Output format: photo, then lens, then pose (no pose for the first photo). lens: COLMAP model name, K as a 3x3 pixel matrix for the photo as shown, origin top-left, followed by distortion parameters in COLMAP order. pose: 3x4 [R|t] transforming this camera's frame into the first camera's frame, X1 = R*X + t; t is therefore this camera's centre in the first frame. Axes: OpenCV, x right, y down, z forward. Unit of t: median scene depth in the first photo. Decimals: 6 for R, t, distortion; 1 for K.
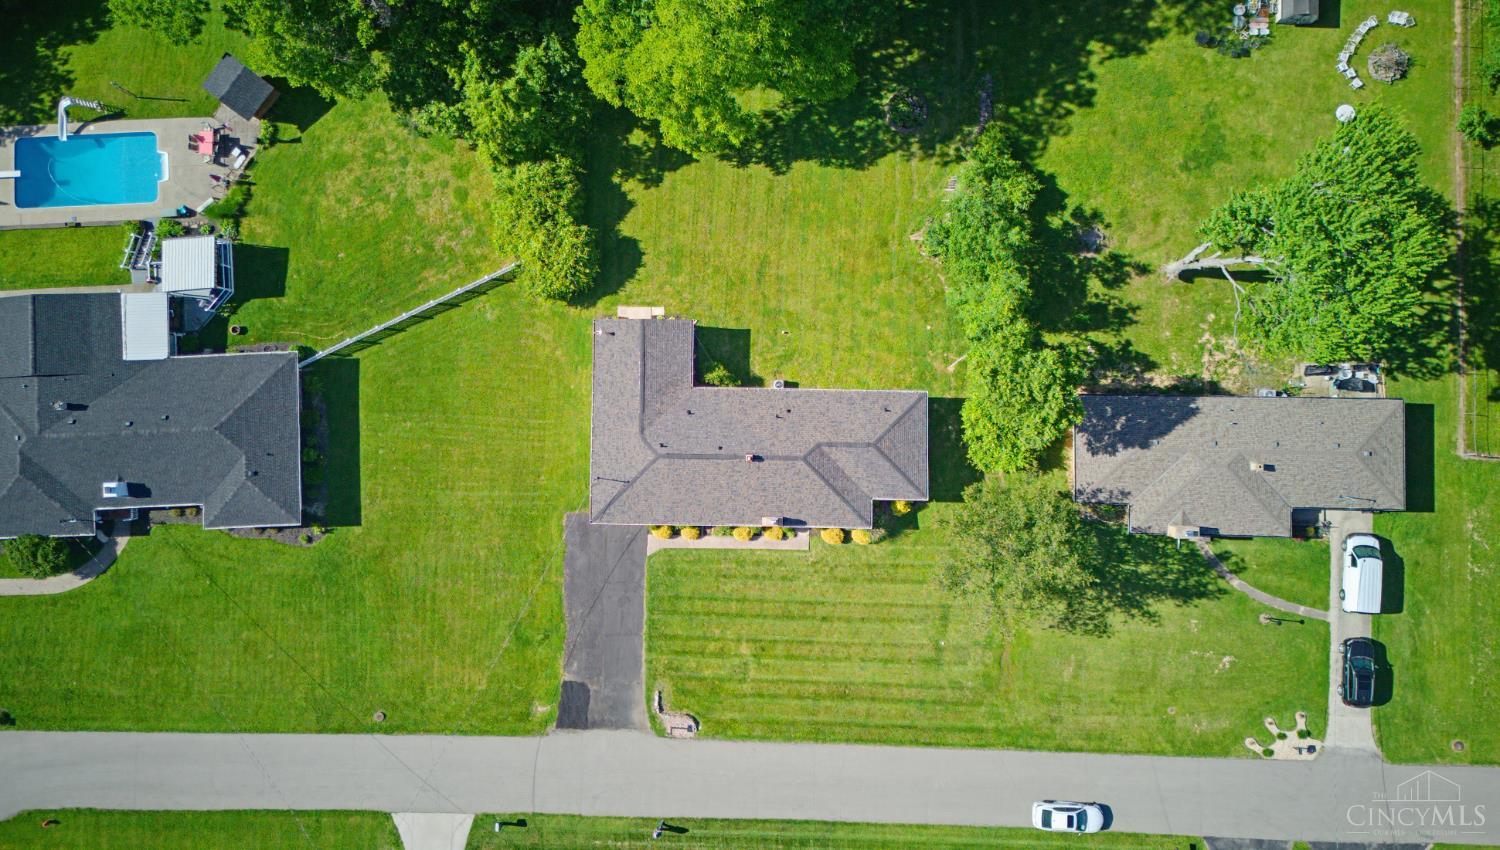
lens RADIAL K [[1053.8, 0, 745.8], [0, 1053.8, 362.8], [0, 0, 1]] dist [0.032817, -0.003630]
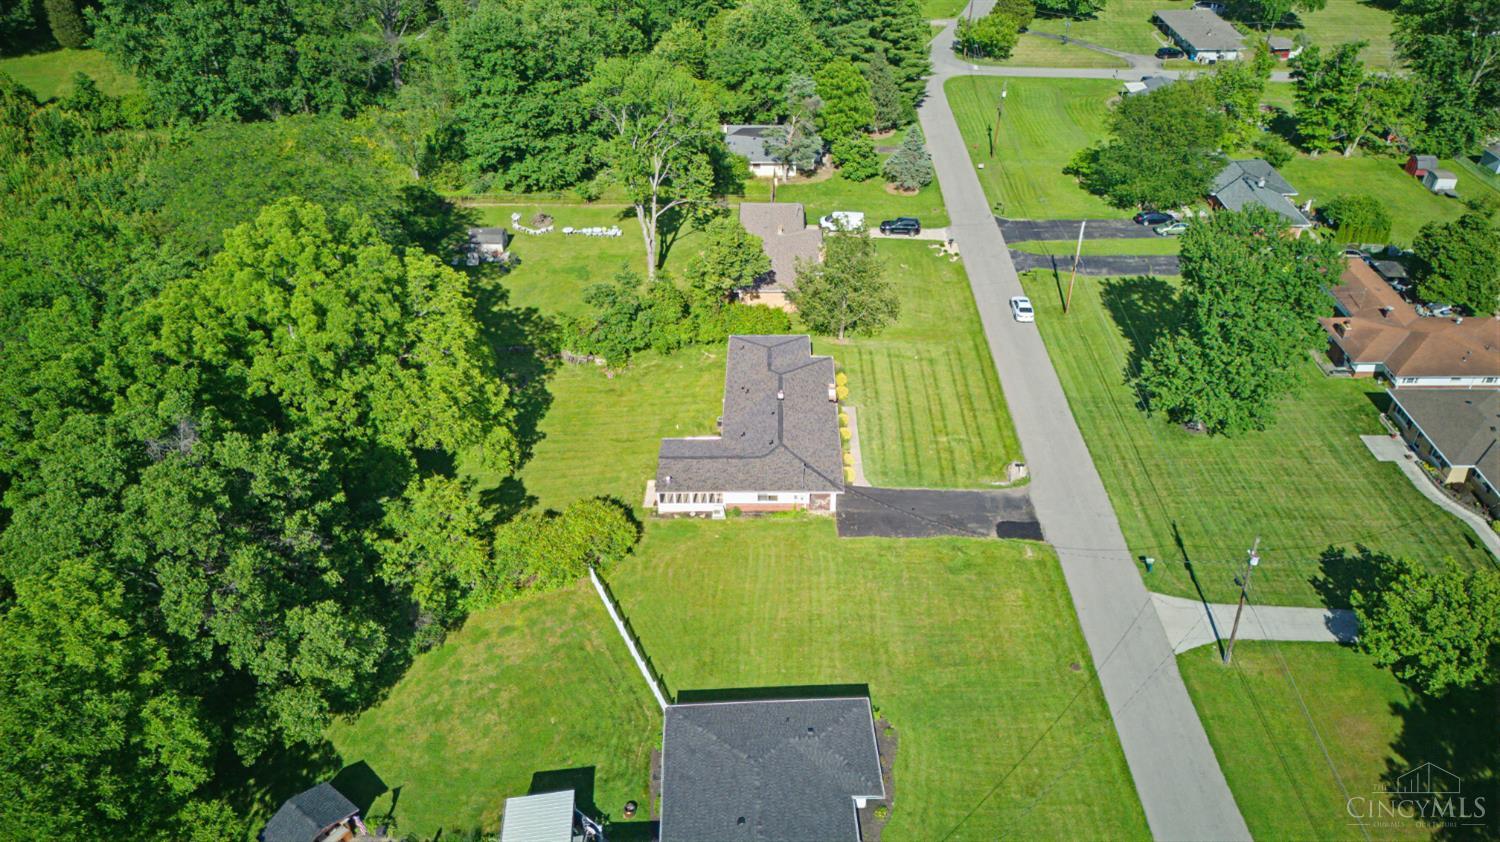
lens RADIAL K [[1054.0, 0, 752.1], [0, 1054.0, 423.0], [0, 0, 1]] dist [0.051807, -0.036481]
pose [[0.004905, -0.545610, 0.838025, -0.991309], [0.999364, 0.032274, 0.015163, 0.037431], [-0.035319, 0.837418, 0.545421, 0.342891]]
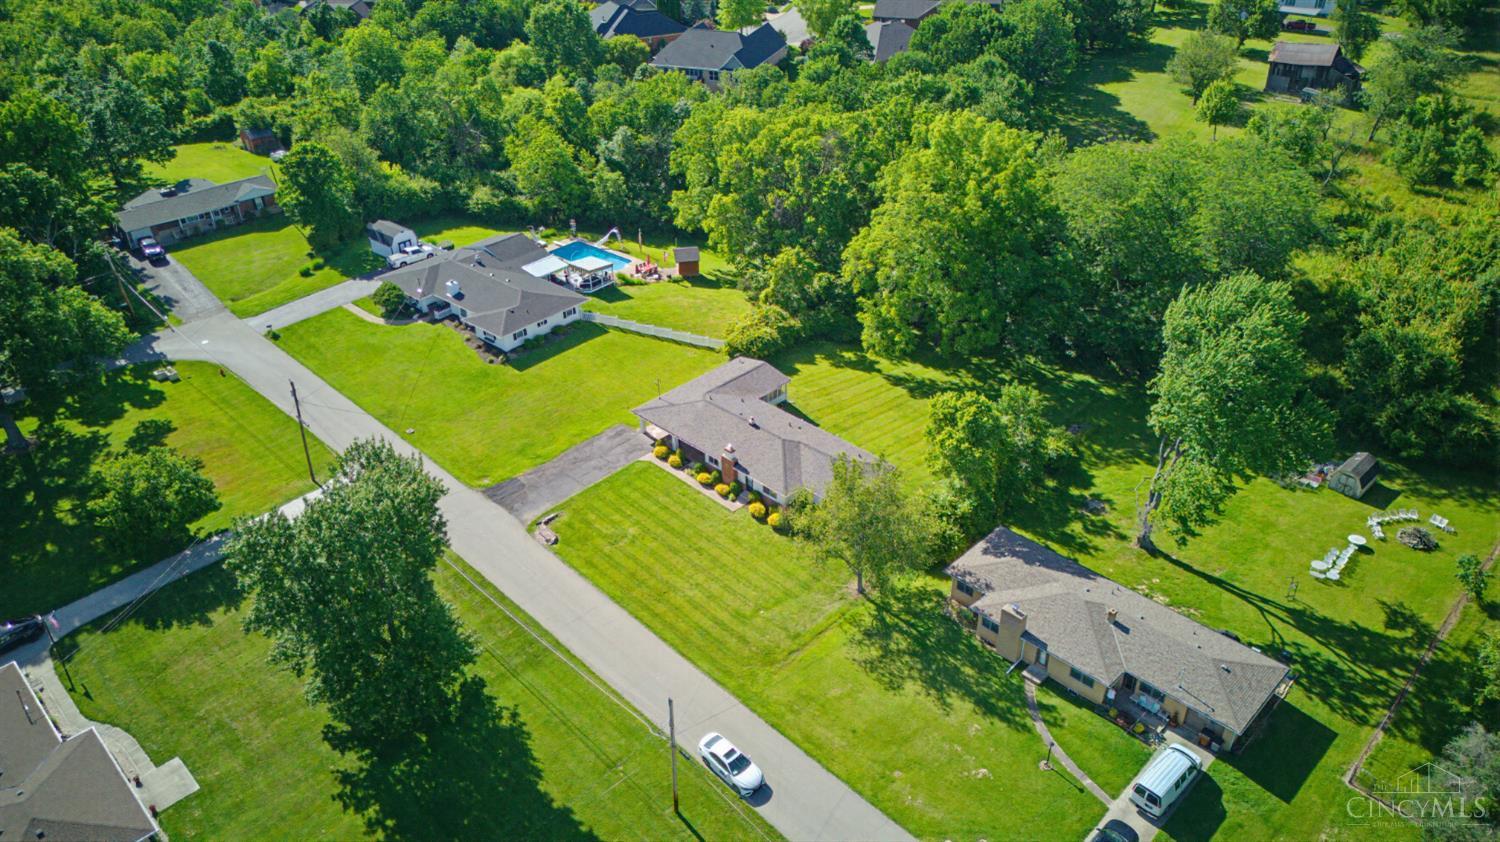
lens RADIAL K [[1055.2, 0, 744.4], [0, 1055.2, 416.4], [0, 0, 1]] dist [0.093914, -0.094494]
pose [[0.716636, 0.384241, -0.582058, 0.707830], [-0.696906, 0.427378, -0.575908, 0.796111], [0.027471, 0.818356, 0.574054, 0.242847]]
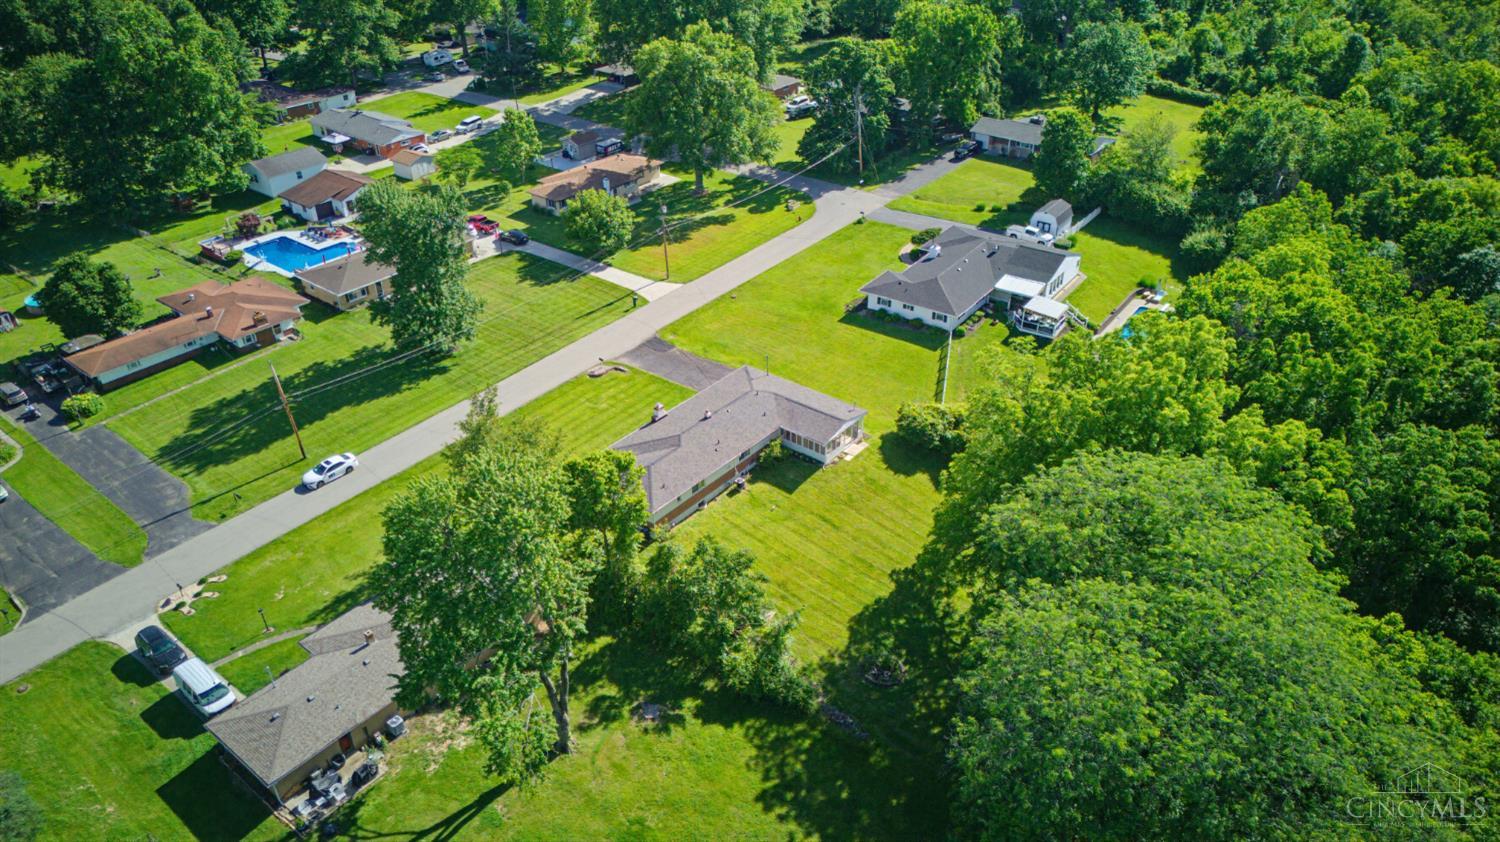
lens RADIAL K [[1054.0, 0, 752.1], [0, 1054.0, 423.0], [0, 0, 1]] dist [0.051807, -0.036481]
pose [[-0.616952, 0.453350, -0.643307, 0.765535], [-0.783699, -0.279112, 0.554898, -0.640602], [0.072009, 0.846505, 0.527489, 0.314337]]
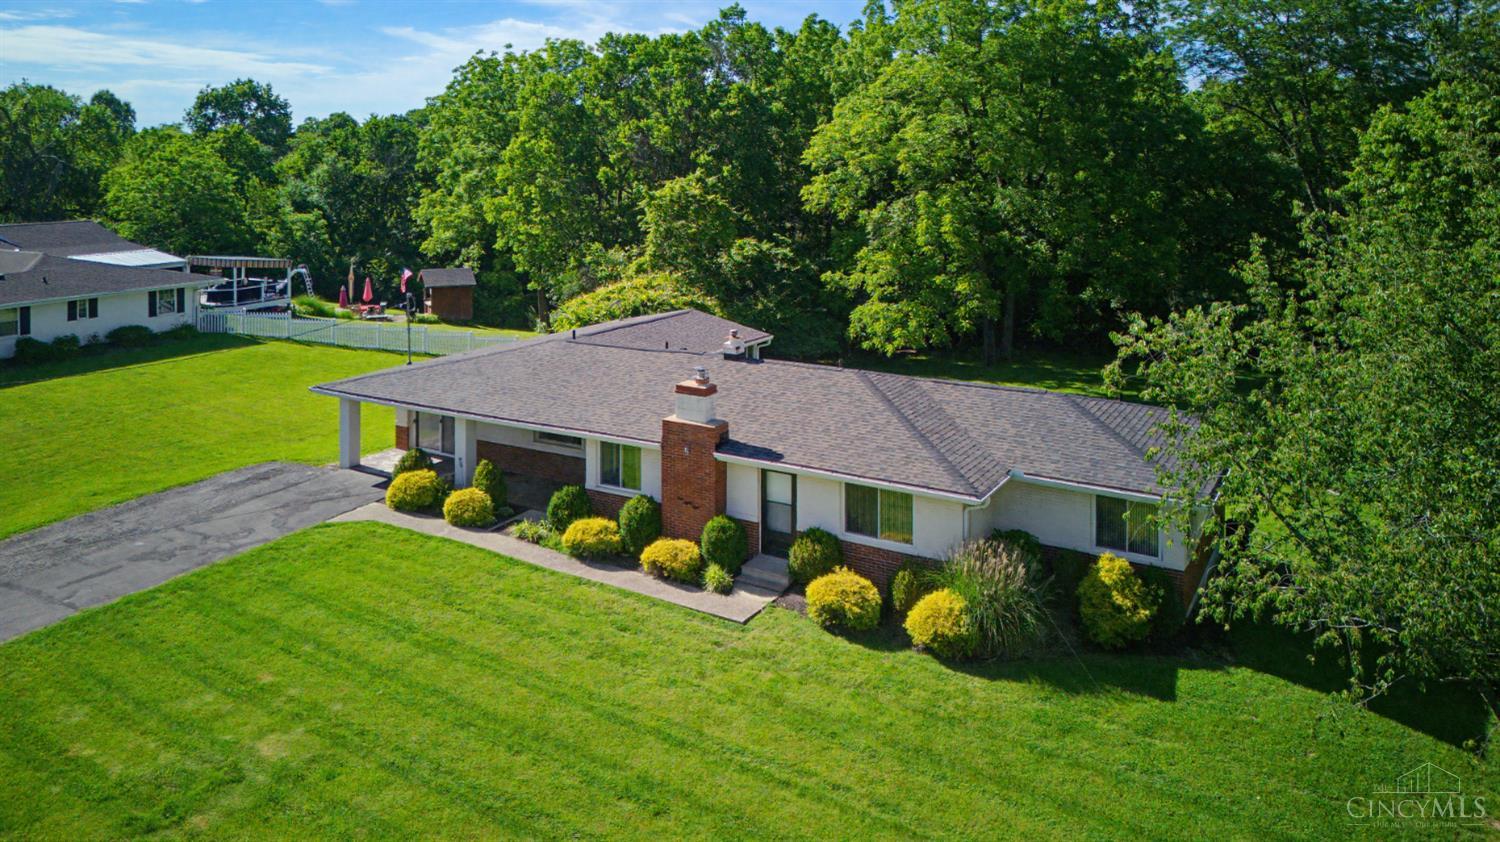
lens RADIAL K [[1089.1, 0, 756.1], [0, 1089.1, 215.7], [0, 0, 1]] dist [0.059601, -0.111135]
pose [[0.871539, 0.067663, -0.485636, 0.195006], [-0.490207, 0.098327, -0.866042, 0.413407], [-0.010848, 0.992851, 0.118864, 0.859392]]
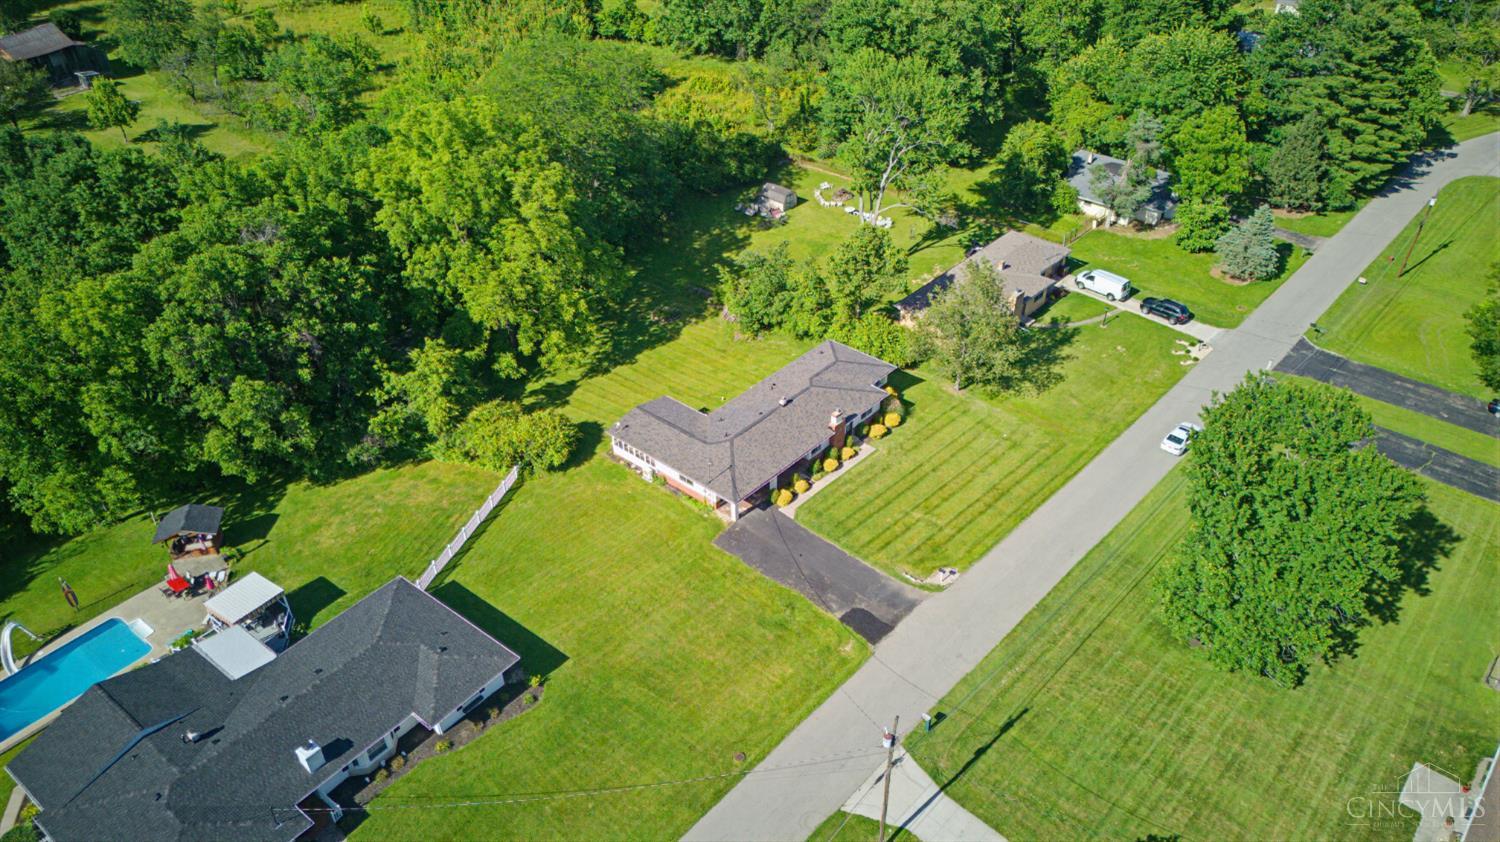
lens RADIAL K [[1063.9, 0, 747.7], [0, 1063.9, 418.0], [0, 0, 1]] dist [0.056077, -0.042260]
pose [[0.657250, -0.410049, 0.632362, -0.762951], [0.752362, 0.406434, -0.518424, 0.665600], [-0.044435, 0.816499, 0.575634, 0.300653]]
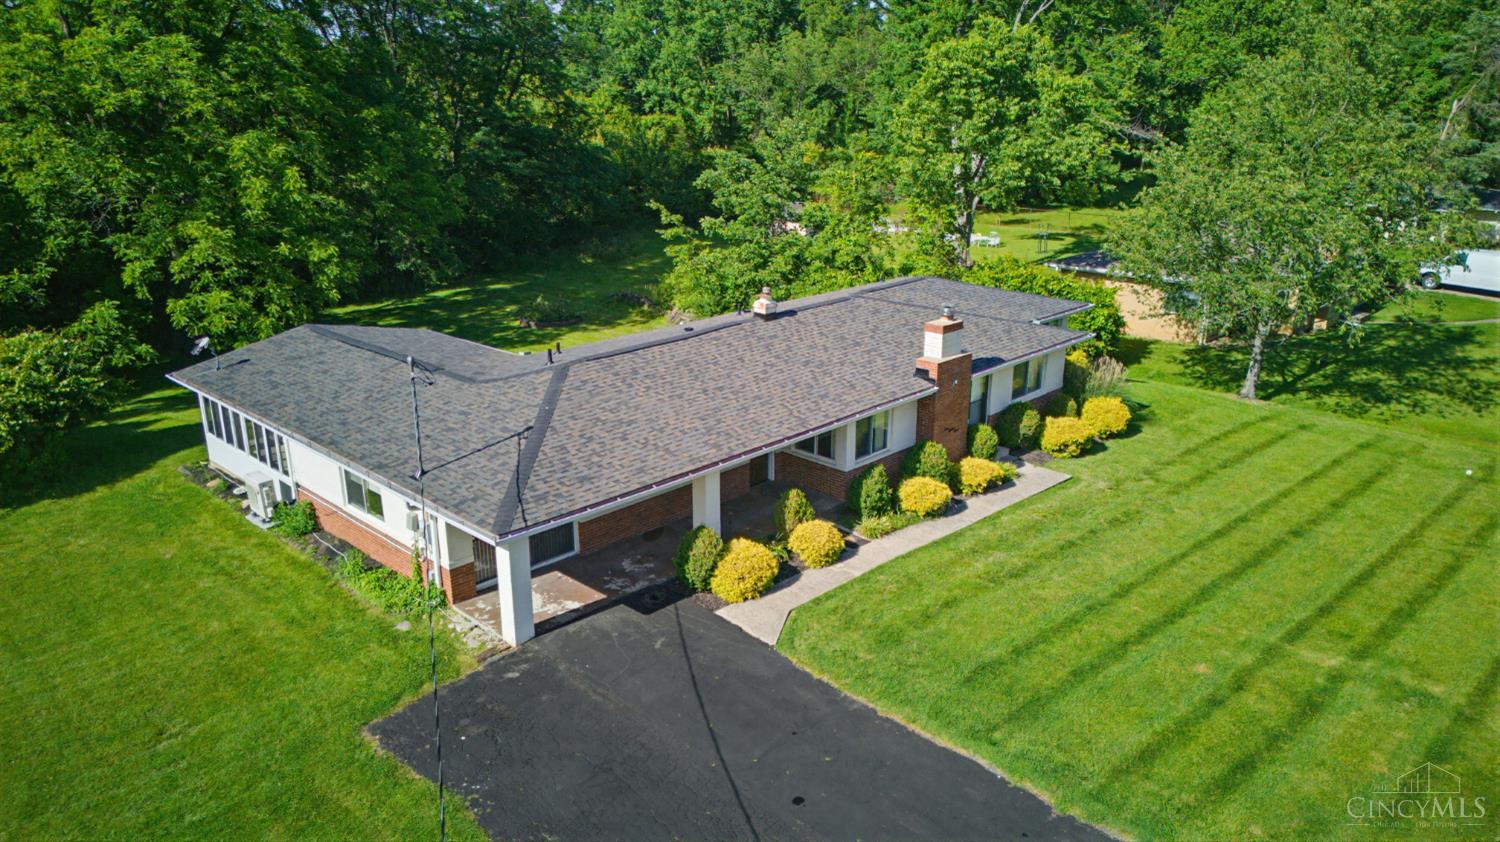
lens RADIAL K [[1054.0, 0, 752.1], [0, 1054.0, 423.0], [0, 0, 1]] dist [0.051807, -0.036481]
pose [[0.688319, -0.191026, 0.699805, -0.256255], [0.723208, 0.255794, -0.641513, 0.321686], [-0.056460, 0.947670, 0.314220, 0.877760]]
